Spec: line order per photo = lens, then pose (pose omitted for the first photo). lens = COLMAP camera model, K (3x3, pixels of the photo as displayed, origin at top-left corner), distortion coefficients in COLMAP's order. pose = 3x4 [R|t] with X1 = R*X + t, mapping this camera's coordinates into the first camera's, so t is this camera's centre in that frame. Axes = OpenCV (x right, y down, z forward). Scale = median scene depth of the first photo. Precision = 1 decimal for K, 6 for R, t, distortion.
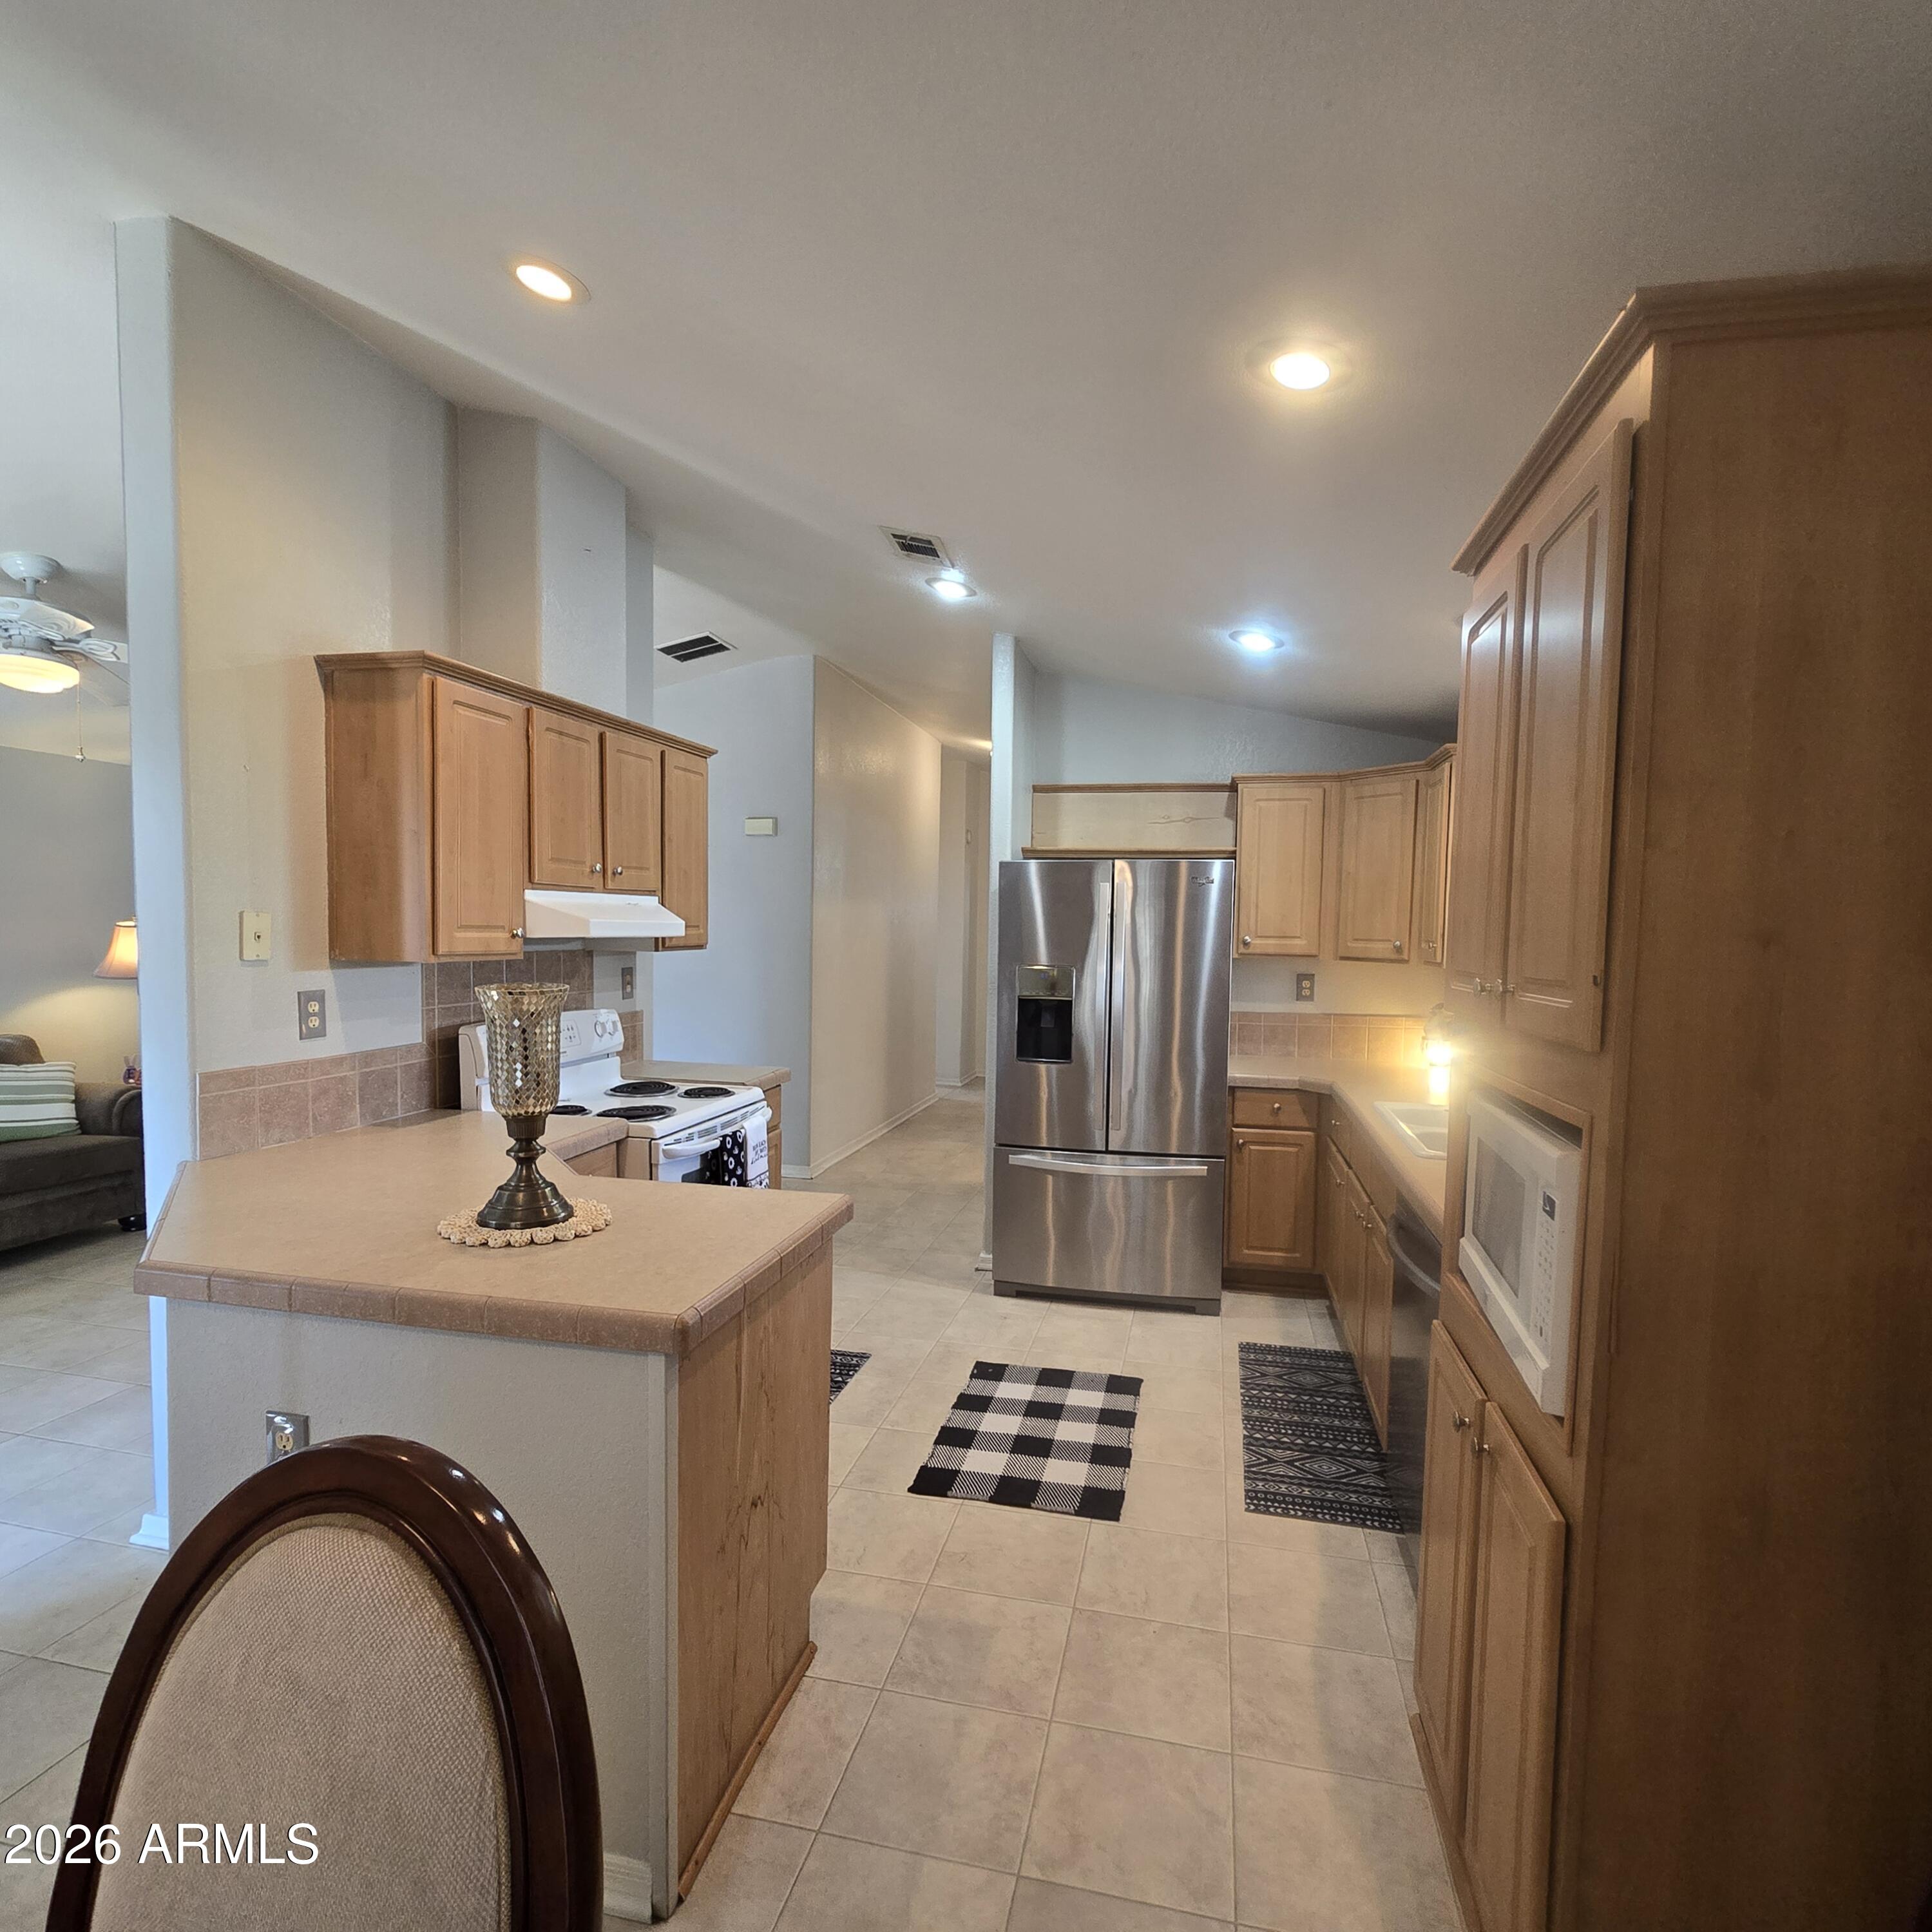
lens RADIAL K [[1058.7, 0, 965.7], [0, 1058.7, 1037.4], [0, 0, 1]] dist [-0.003875, 0.001780]
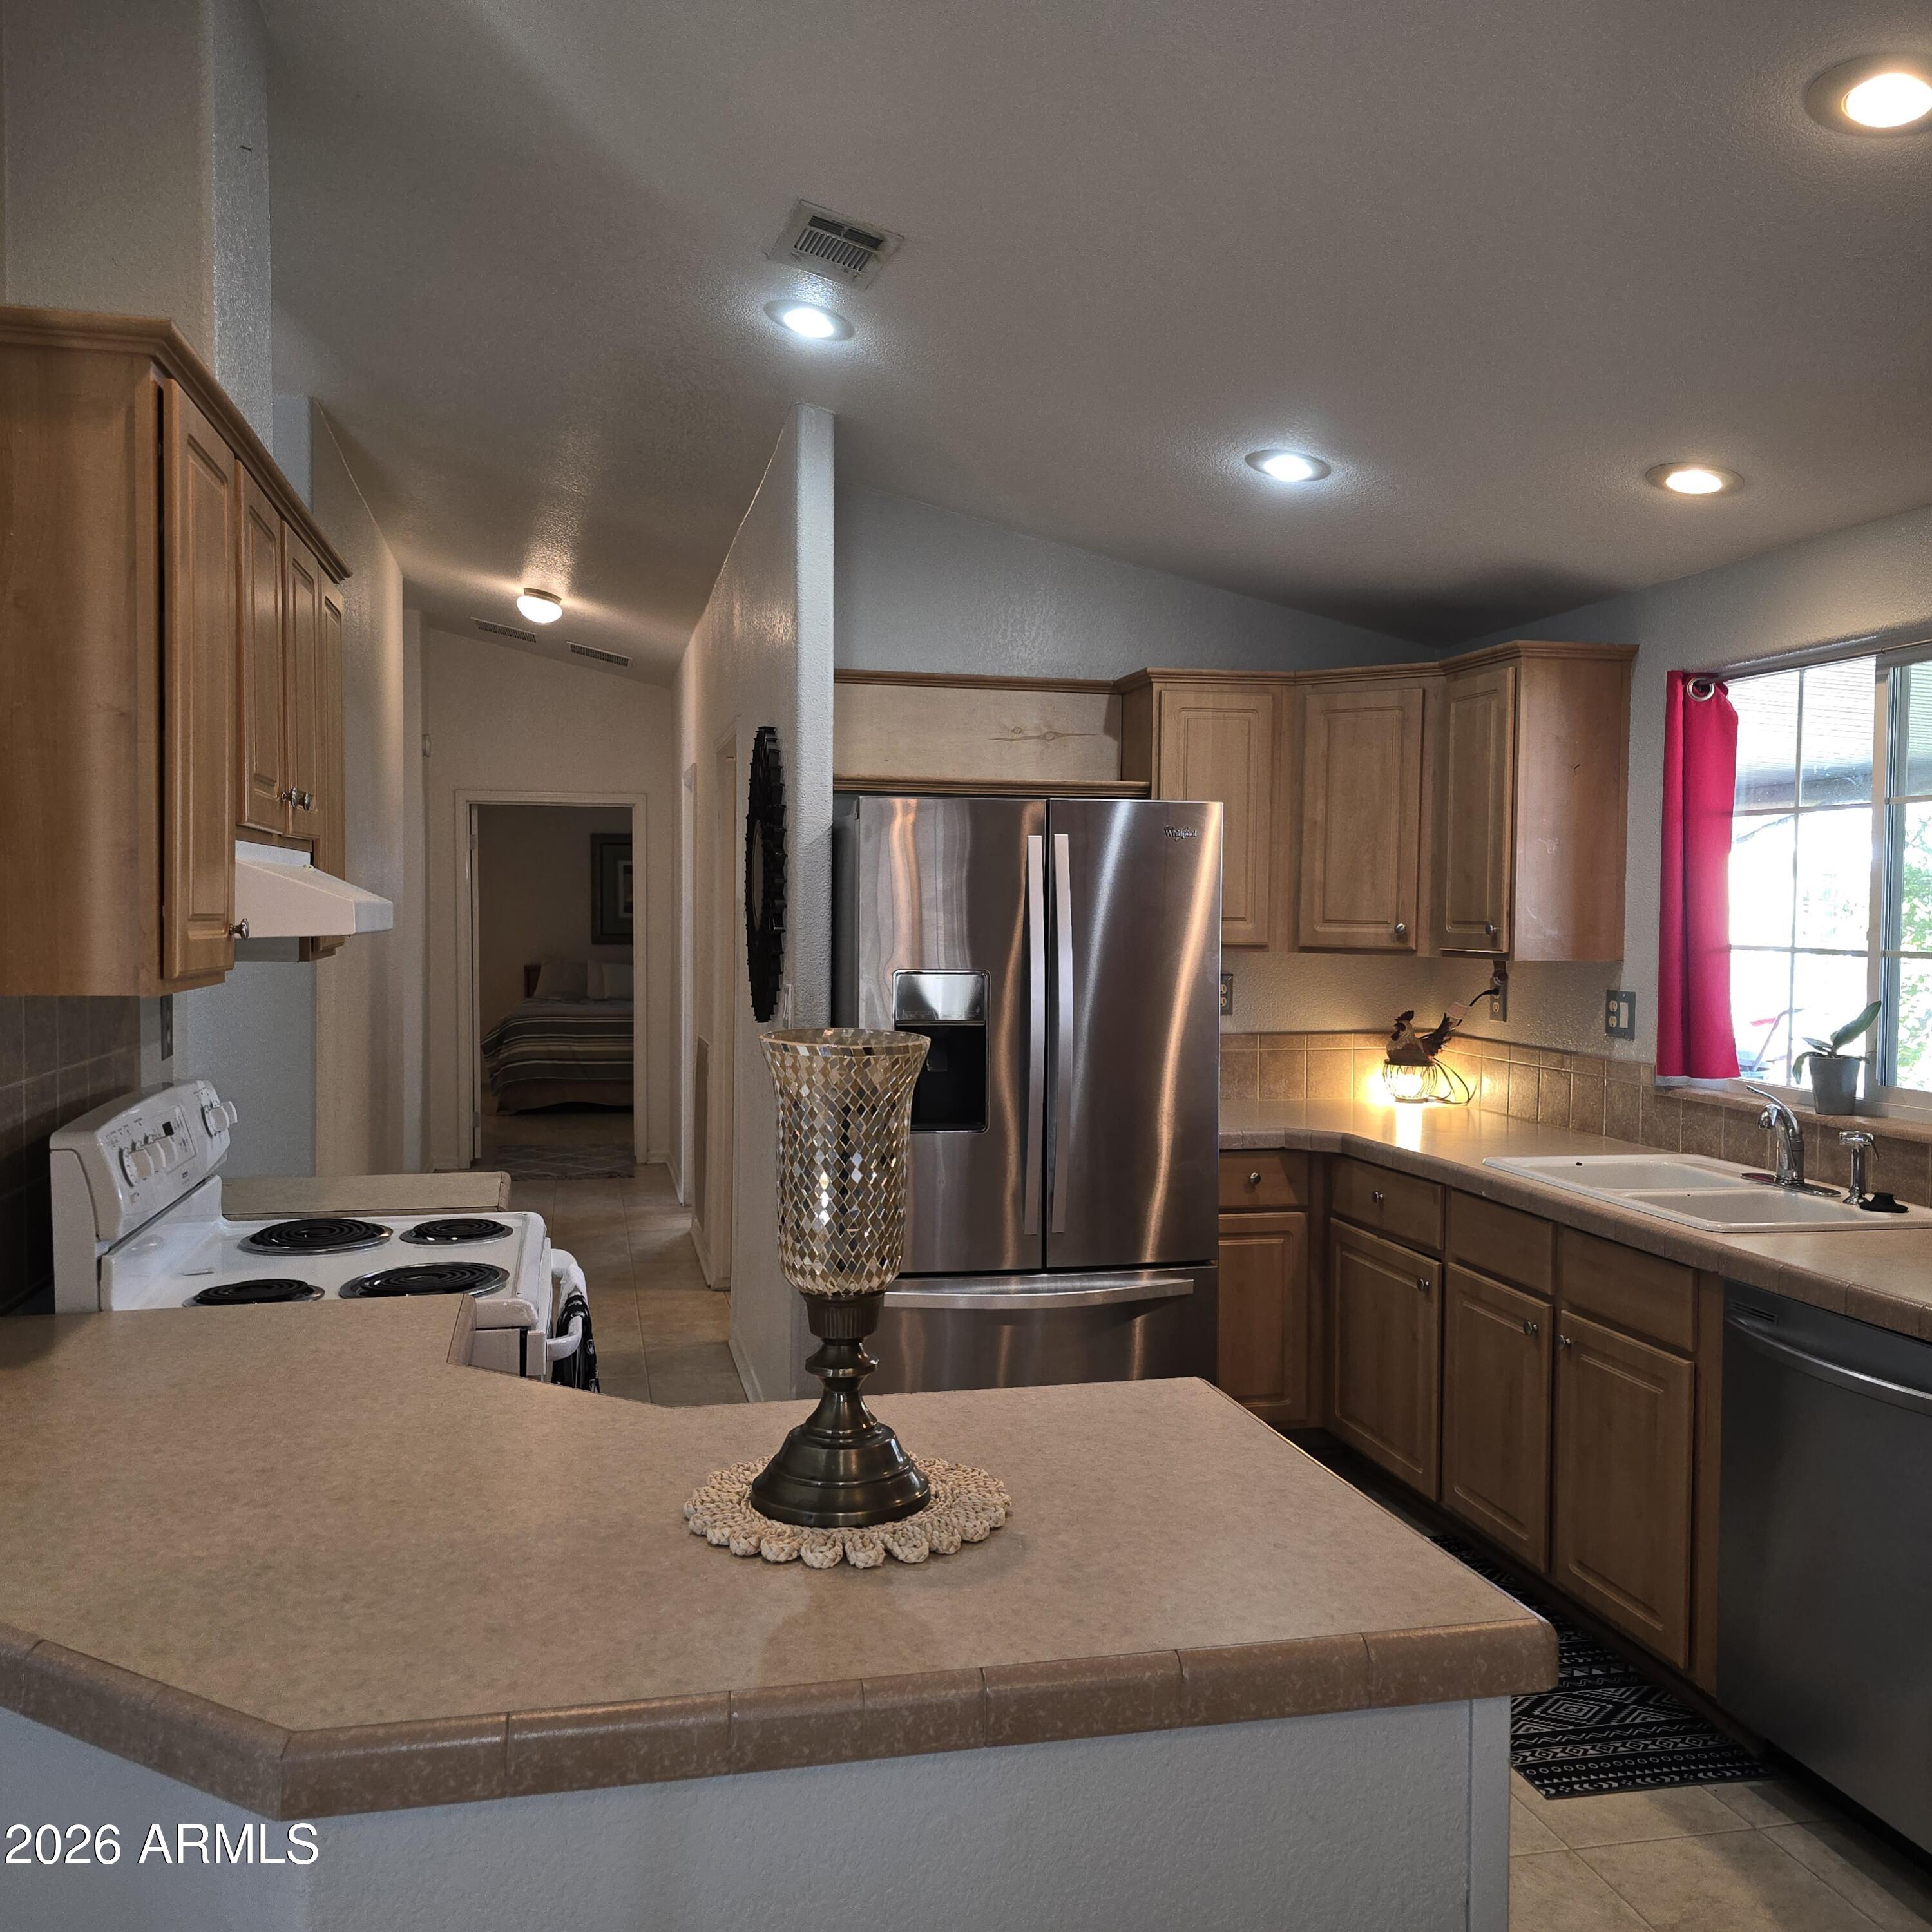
lens RADIAL K [[1730.8, 0, 973.7], [0, 1730.8, 1031.1], [0, 0, 1]] dist [0.086694, -0.103053]
pose [[0.903735, -0.037843, 0.426417, -0.337028], [0.049257, 0.998662, -0.015766, -0.017169], [-0.425250, 0.035252, 0.904389, 0.103148]]
